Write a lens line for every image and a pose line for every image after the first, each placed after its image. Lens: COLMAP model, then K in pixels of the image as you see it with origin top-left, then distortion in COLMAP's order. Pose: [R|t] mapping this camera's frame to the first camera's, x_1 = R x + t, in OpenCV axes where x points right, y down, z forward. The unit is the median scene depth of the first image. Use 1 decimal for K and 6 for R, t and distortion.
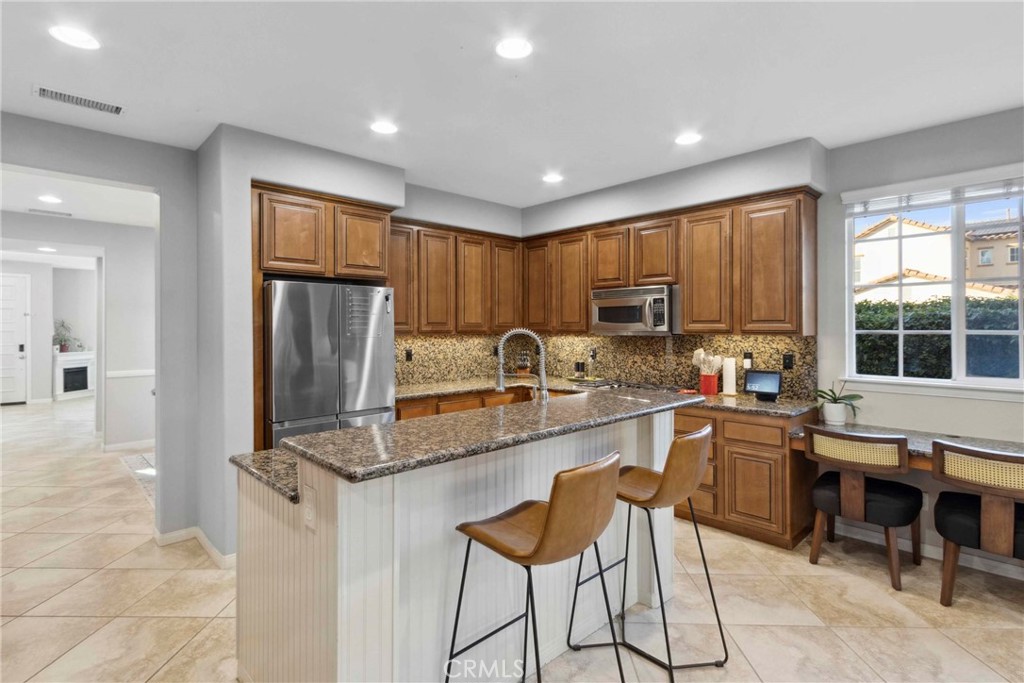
lens RADIAL K [[495.6, 0, 509.6], [0, 495.6, 326.7], [0, 0, 1]] dist [-0.000612, -0.000122]
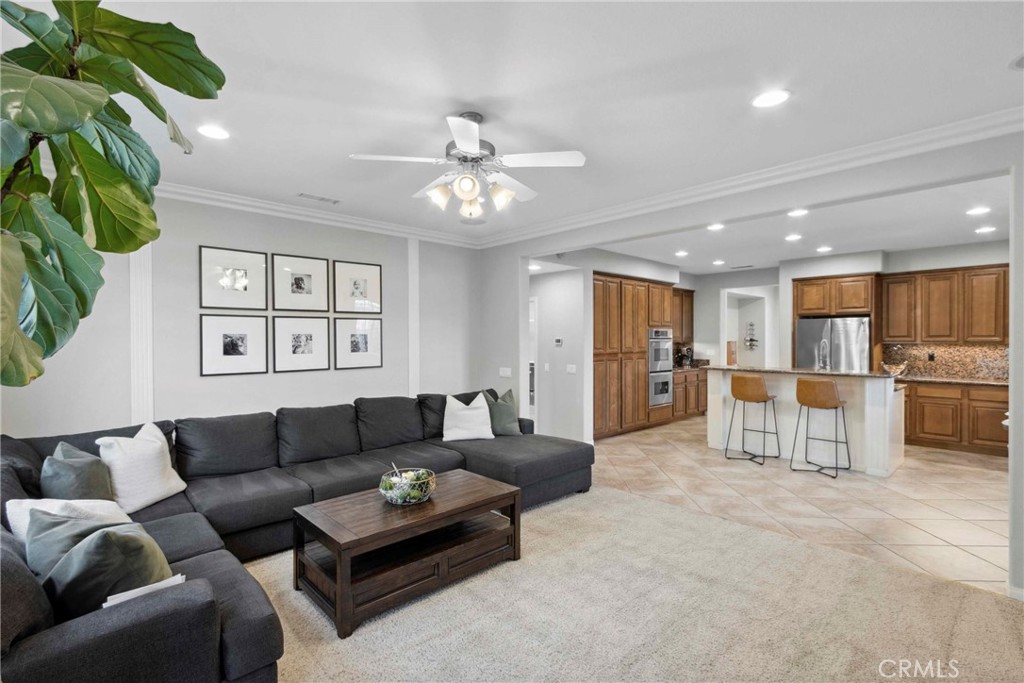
lens RADIAL K [[477.8, 0, 512.0], [0, 477.8, 341.5], [0, 0, 1]] dist [0.001201, -0.000248]
pose [[-0.008267, 0.005073, -0.999953, 1.330106], [0.004908, 0.999975, 0.005032, -0.003506], [0.999954, -0.004866, -0.008292, -0.267161]]
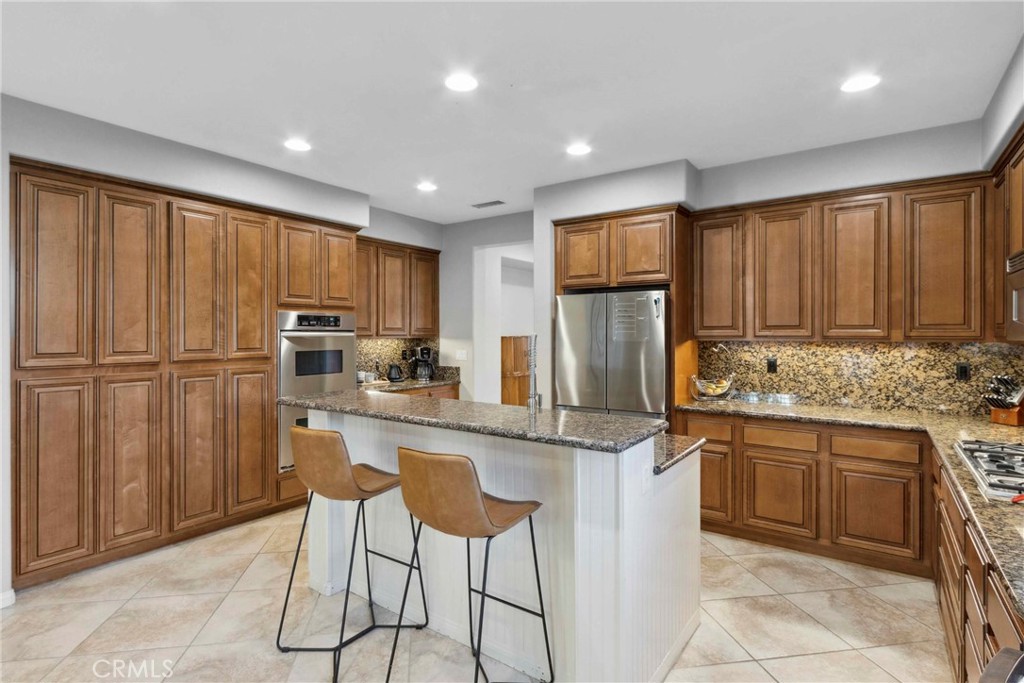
lens RADIAL K [[520.8, 0, 513.6], [0, 520.8, 332.3], [0, 0, 1]] dist [0.018491, 0.000062]
pose [[0.199876, -0.000595, -0.979821, 0.592156], [0.002864, 0.999996, -0.000023, 0.001310], [0.979817, -0.002802, 0.199876, 0.438680]]
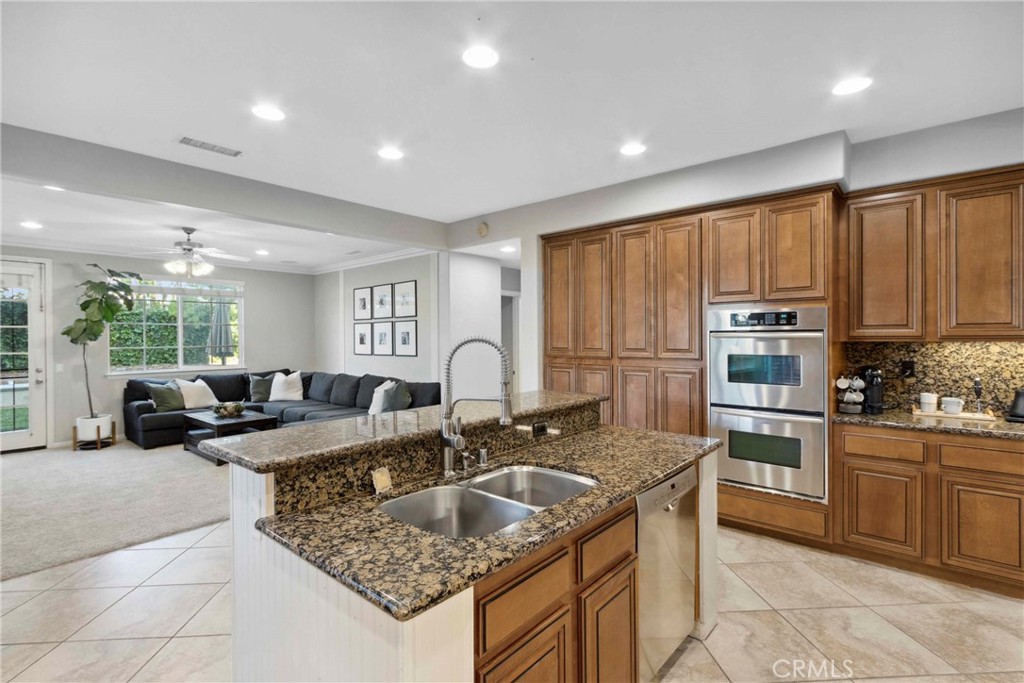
lens RADIAL K [[480.7, 0, 498.9], [0, 480.7, 339.4], [0, 0, 1]] dist [0.028209, -0.013766]
pose [[-0.997237, 0.010053, -0.073596, 0.014456], [0.009652, 0.999937, 0.005809, 0.001856], [0.073650, 0.005083, -0.997271, 0.995397]]
